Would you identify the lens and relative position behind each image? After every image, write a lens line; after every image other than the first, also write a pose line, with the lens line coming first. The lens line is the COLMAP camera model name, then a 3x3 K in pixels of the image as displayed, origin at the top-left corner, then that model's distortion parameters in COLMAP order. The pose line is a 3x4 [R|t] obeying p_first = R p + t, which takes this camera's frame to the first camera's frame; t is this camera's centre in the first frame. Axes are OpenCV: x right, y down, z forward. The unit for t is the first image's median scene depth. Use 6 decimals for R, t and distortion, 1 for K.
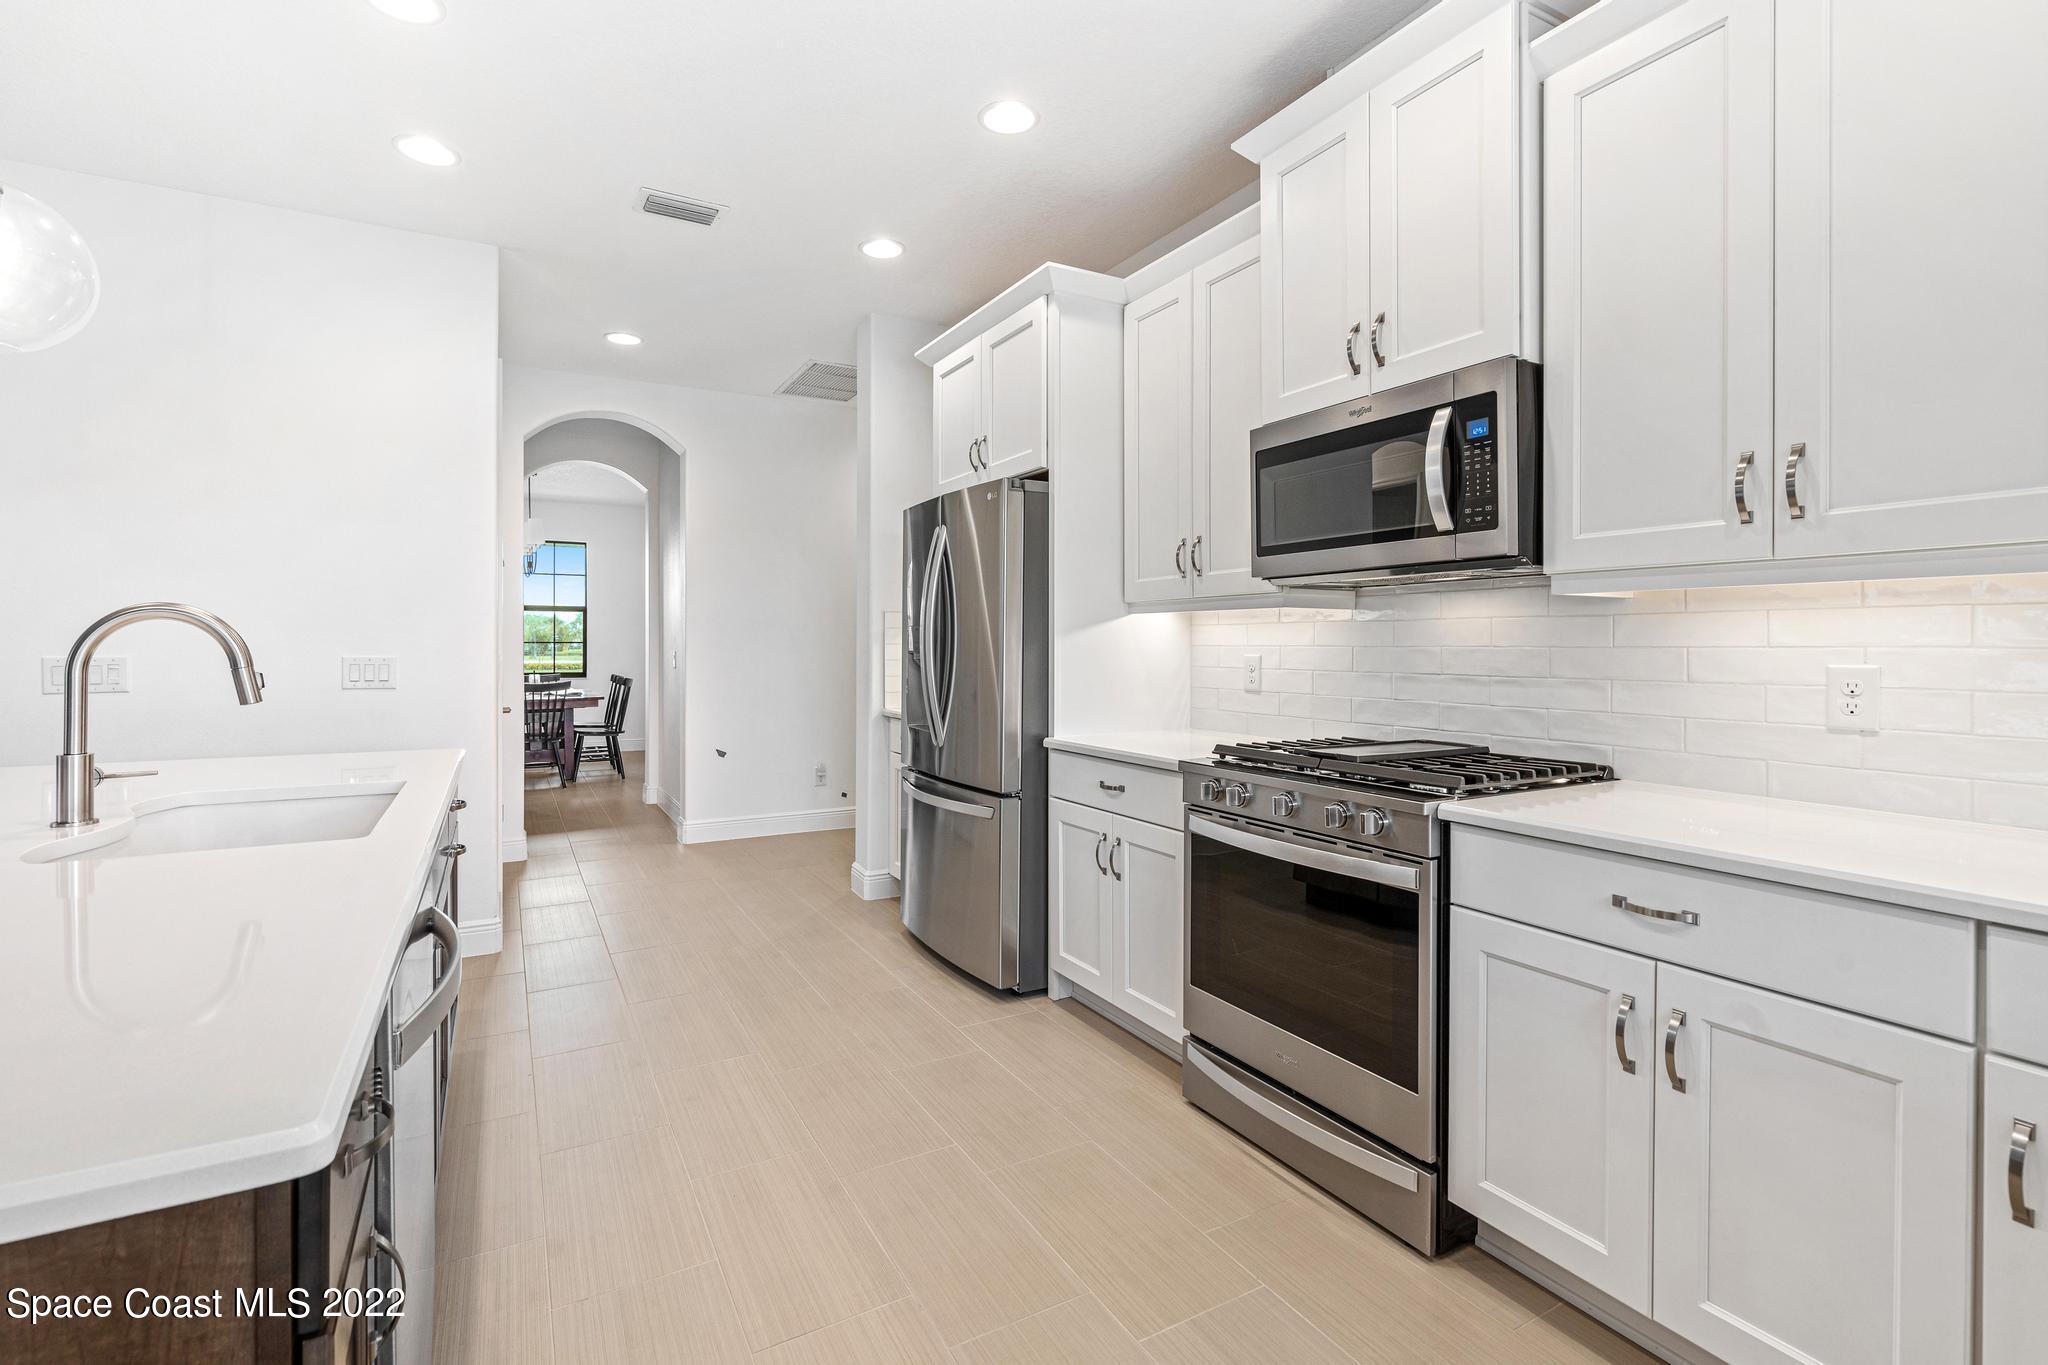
lens RADIAL K [[939.9, 0, 1012.4], [0, 939.9, 648.3], [0, 0, 1]] dist [-0.002381, -0.000499]
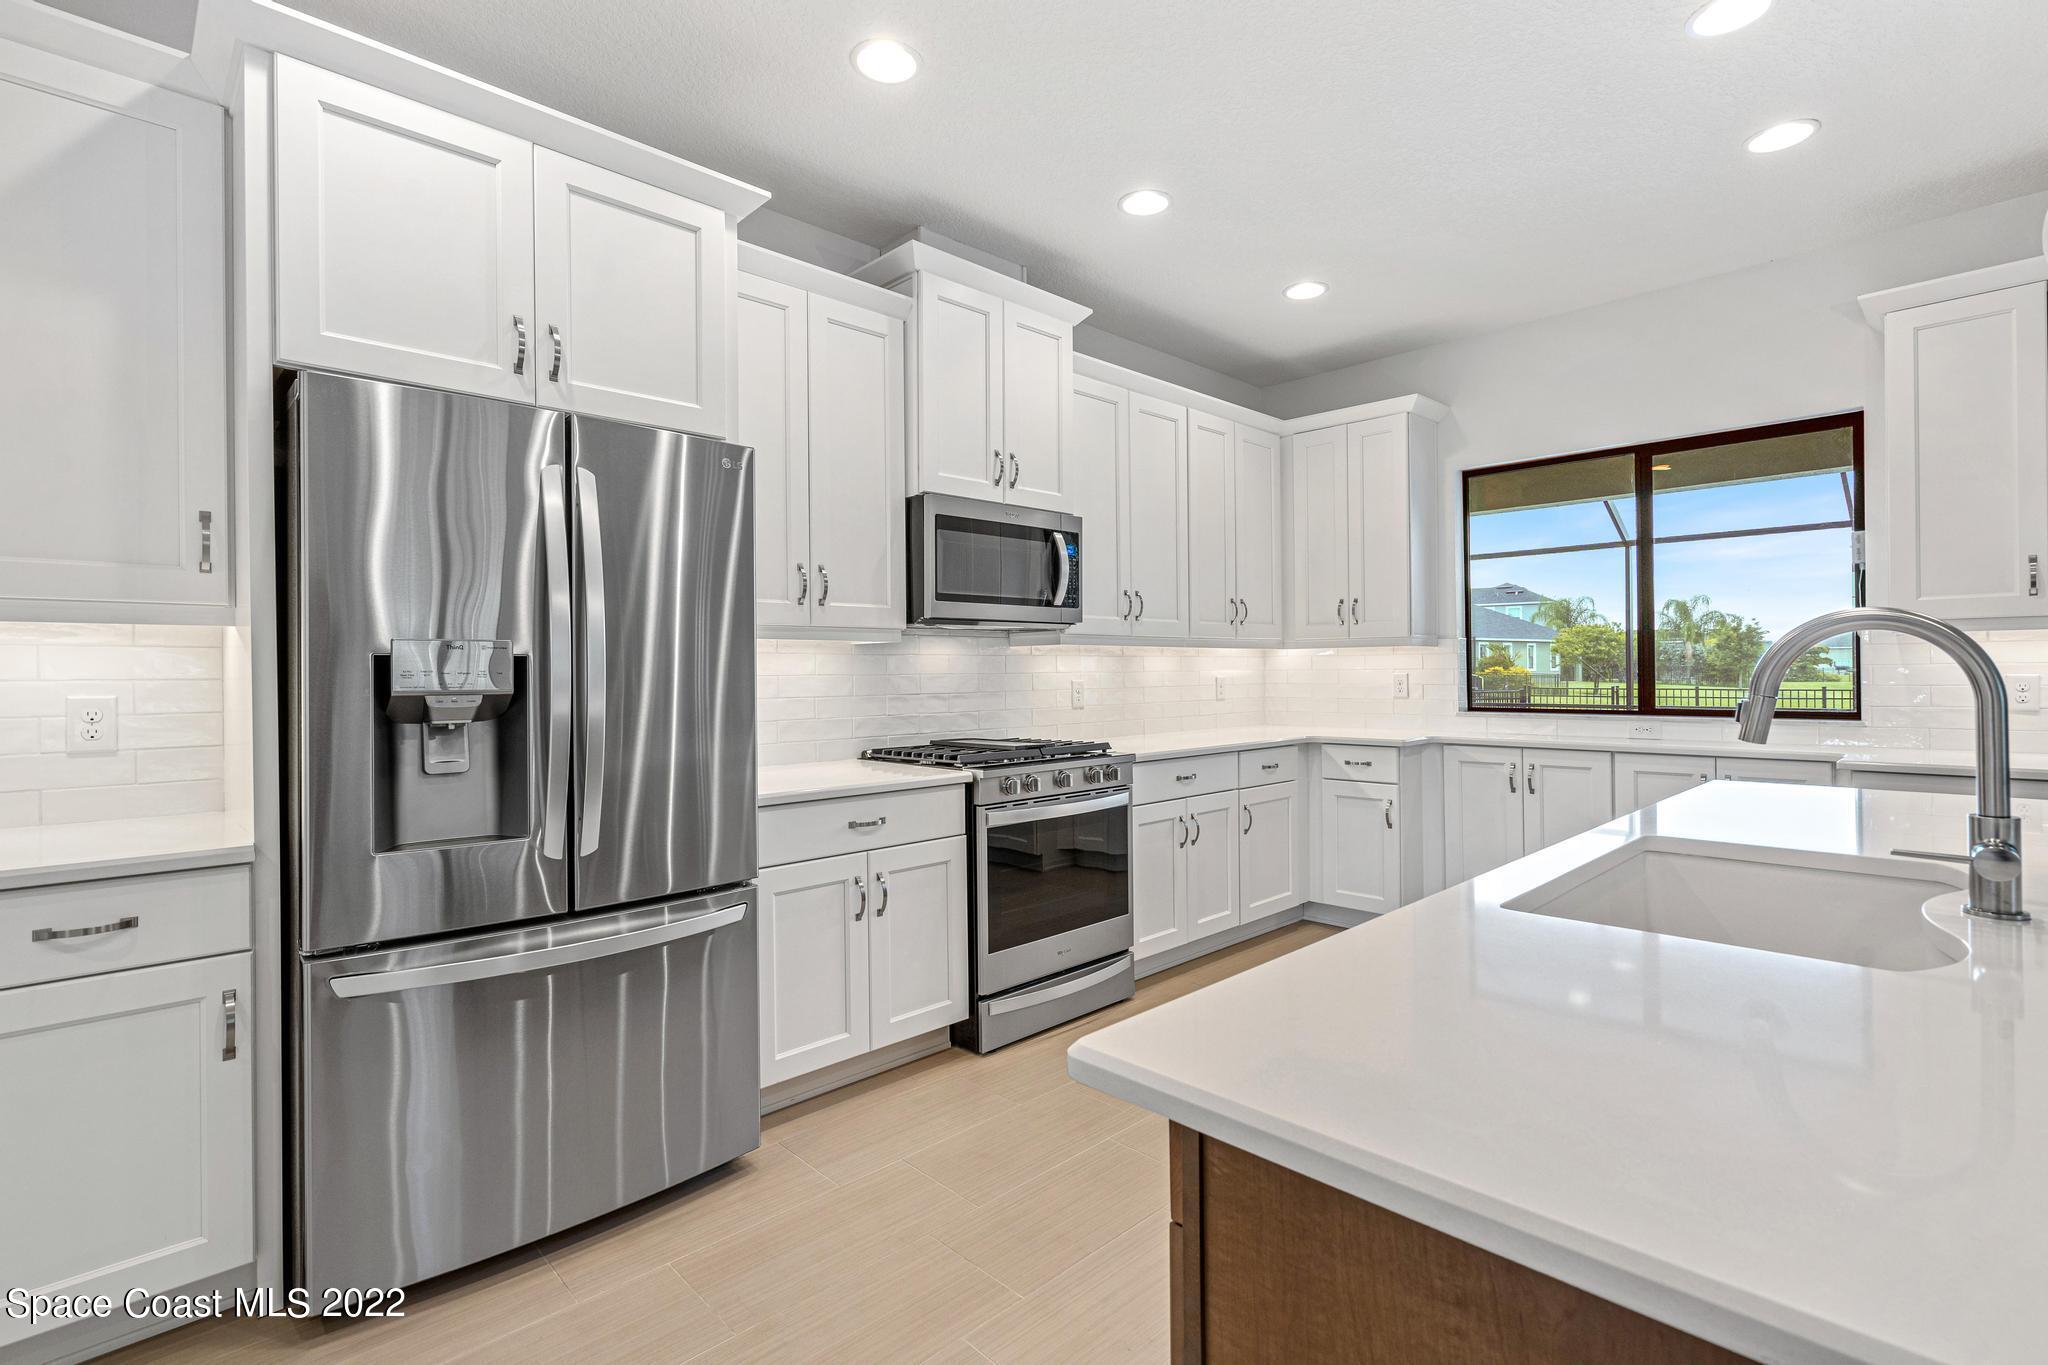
lens RADIAL K [[954.5, 0, 1036.1], [0, 954.5, 672.0], [0, 0, 1]] dist [-0.000884, 0.000175]
pose [[-0.270456, 0.002141, 0.962730, -1.038271], [0.013132, 0.999913, 0.001465, -0.005735], [-0.962643, 0.013039, -0.270460, 1.308650]]
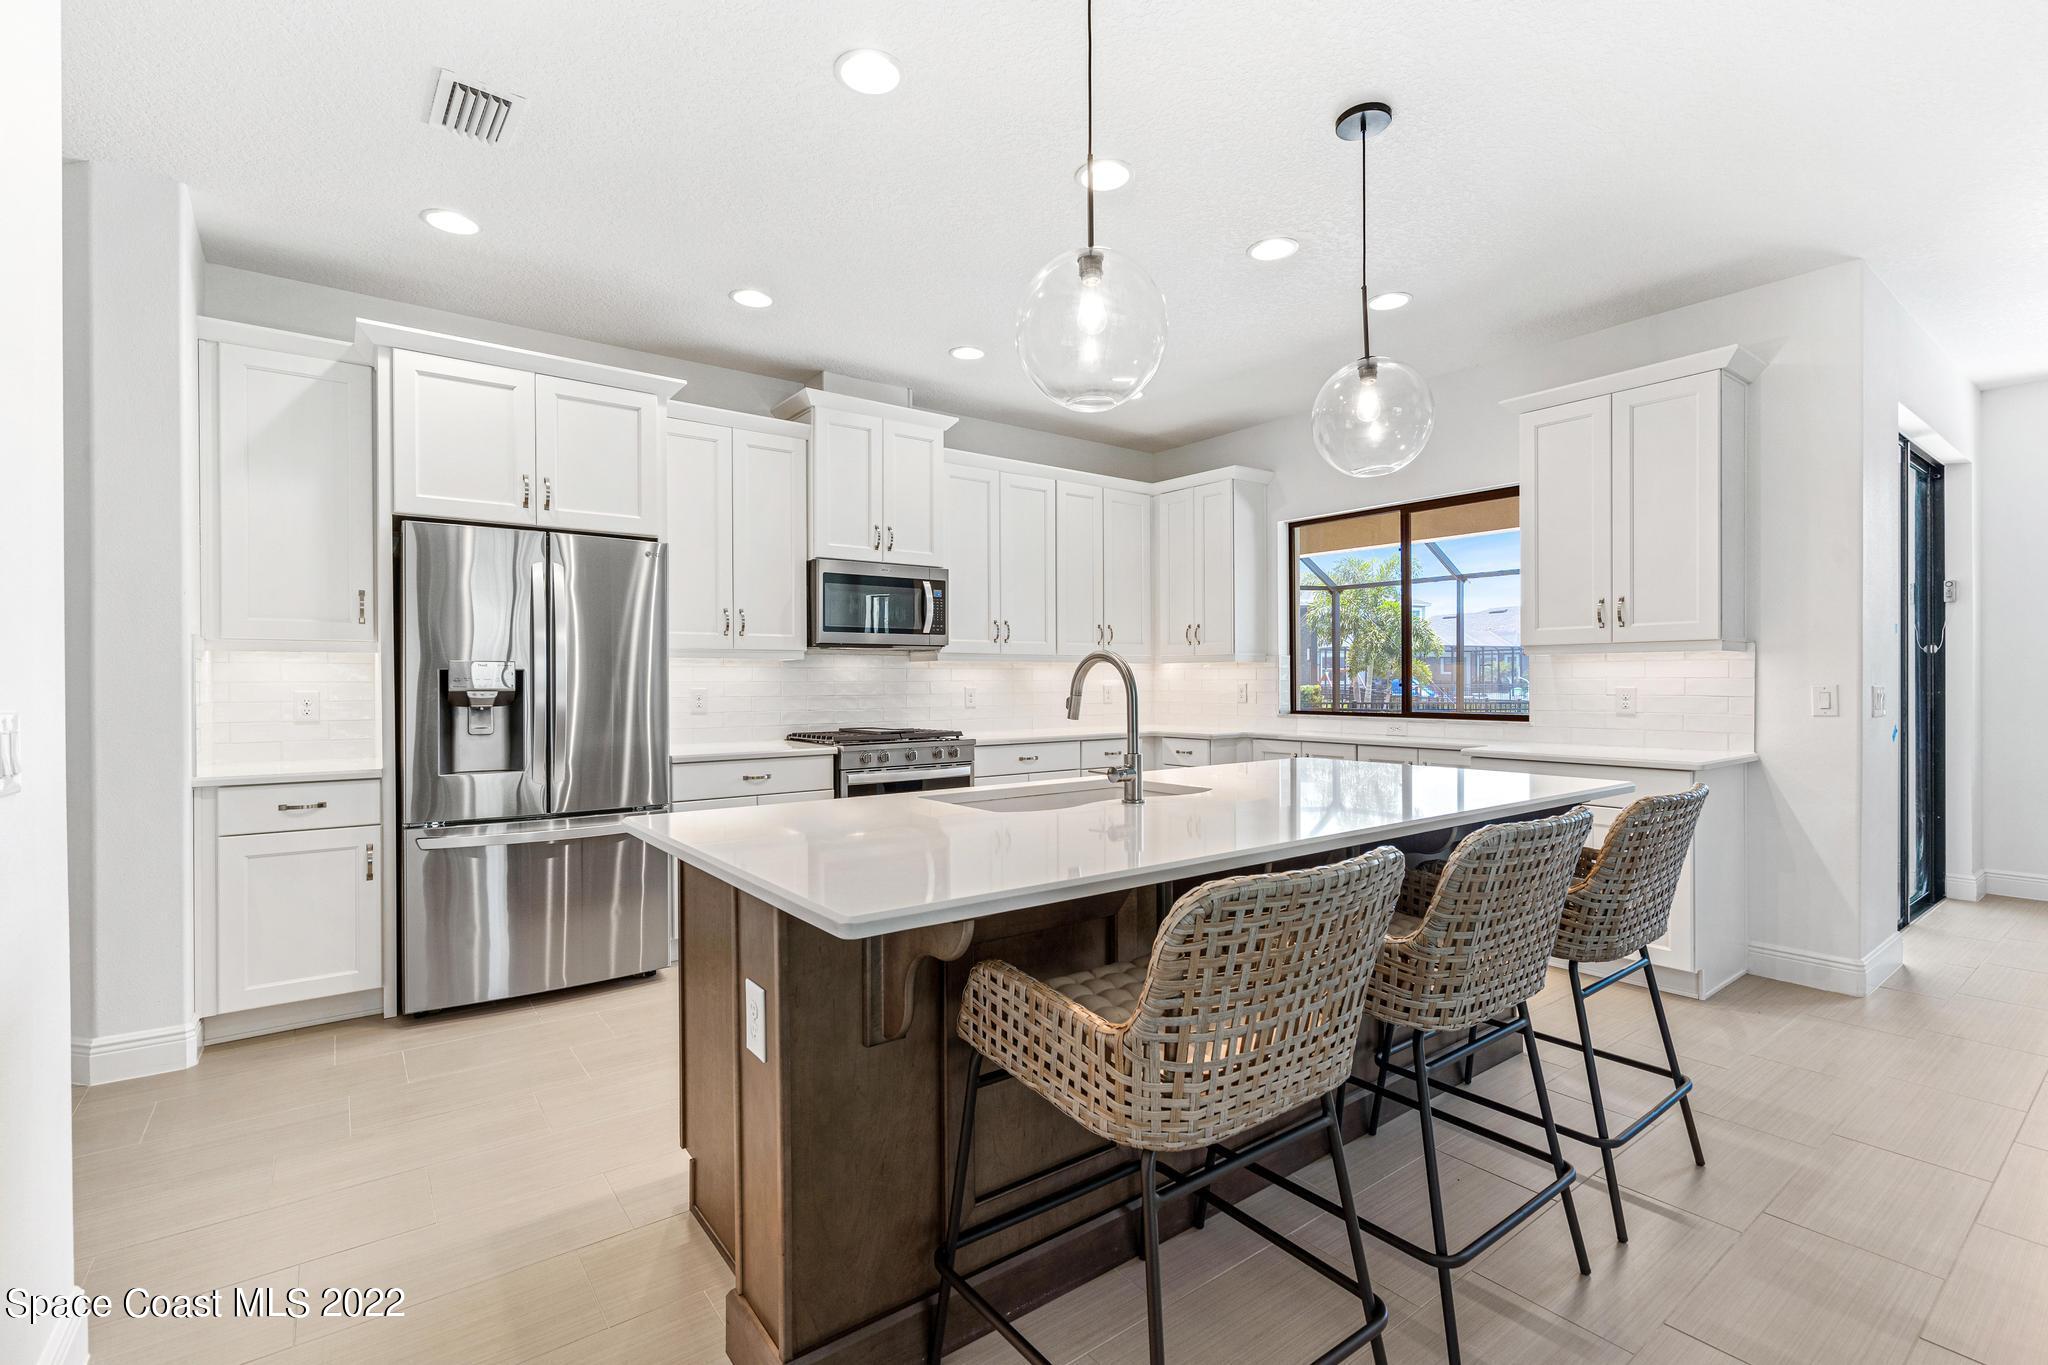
lens RADIAL K [[920.7, 0, 1022.7], [0, 920.7, 685.5], [0, 0, 1]] dist [0.000133, 0.000026]
pose [[-0.146323, -0.004408, 0.989227, -1.645219], [0.007809, 0.999954, 0.005611, -0.001636], [-0.989206, 0.008546, -0.146282, 0.955434]]
